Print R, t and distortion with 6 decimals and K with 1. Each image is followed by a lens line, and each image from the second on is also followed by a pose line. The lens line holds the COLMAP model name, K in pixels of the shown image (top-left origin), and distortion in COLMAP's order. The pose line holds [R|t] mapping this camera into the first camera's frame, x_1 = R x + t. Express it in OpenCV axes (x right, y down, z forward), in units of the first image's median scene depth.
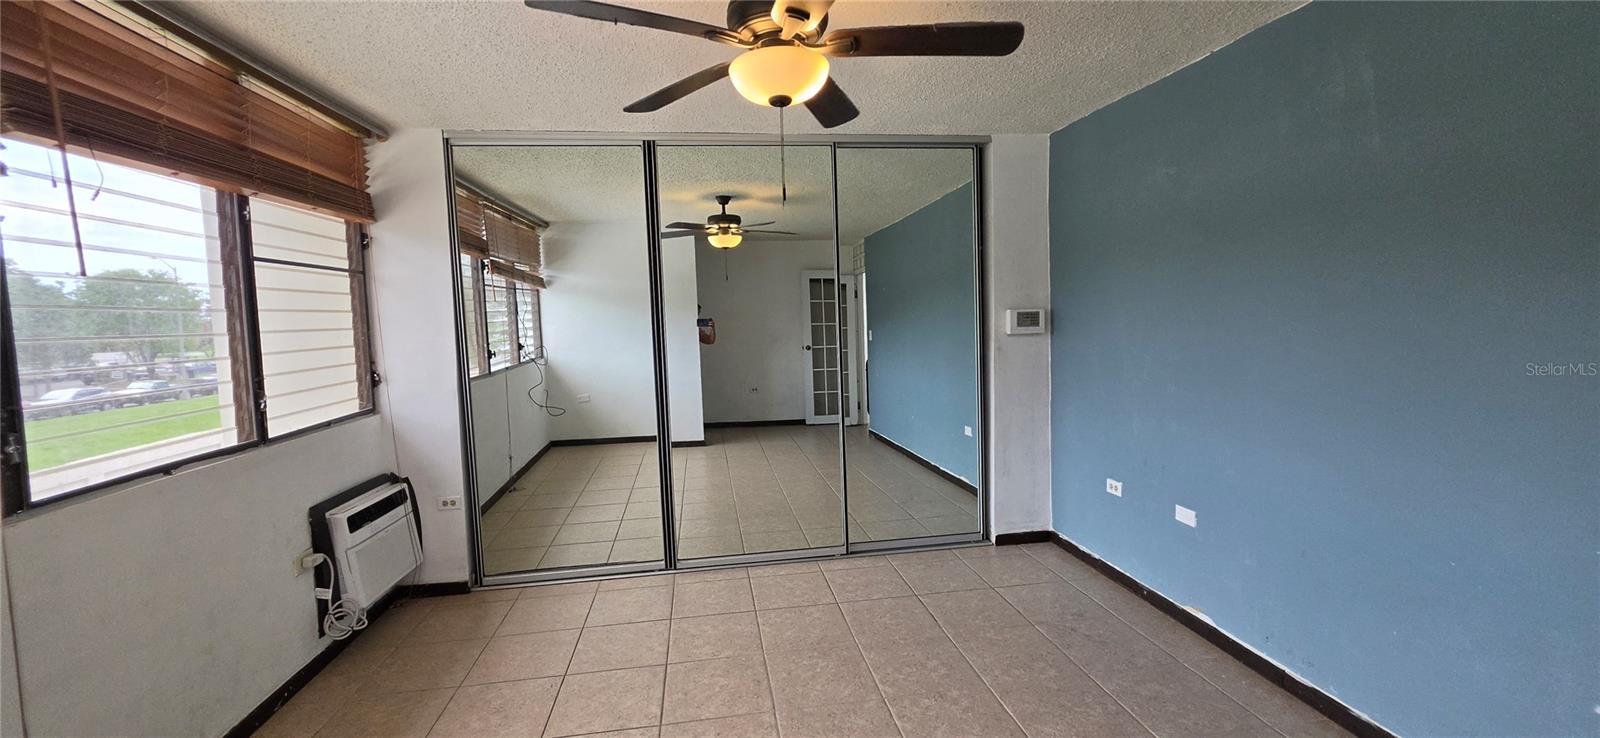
lens RADIAL K [[642.9, 0, 791.7], [0, 642.9, 362.3], [0, 0, 1]] dist [0.000057, -0.001071]
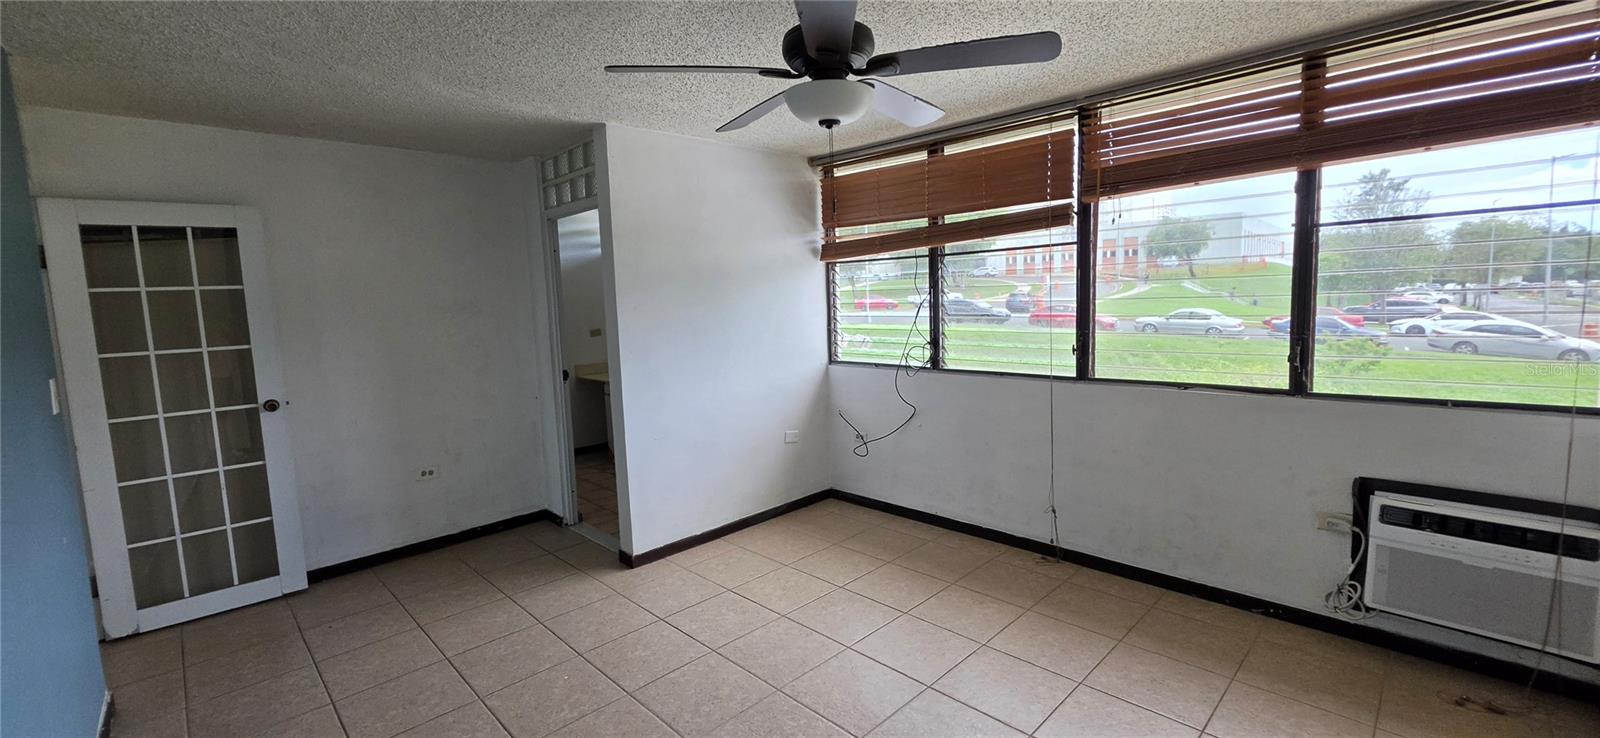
lens RADIAL K [[642.9, 0, 791.7], [0, 642.9, 362.3], [0, 0, 1]] dist [0.000057, -0.001071]
pose [[-0.802710, 0.123637, -0.583413, 0.525964], [0.021031, 0.983534, 0.179495, -0.146721], [0.595999, 0.131813, -0.792093, 1.352389]]
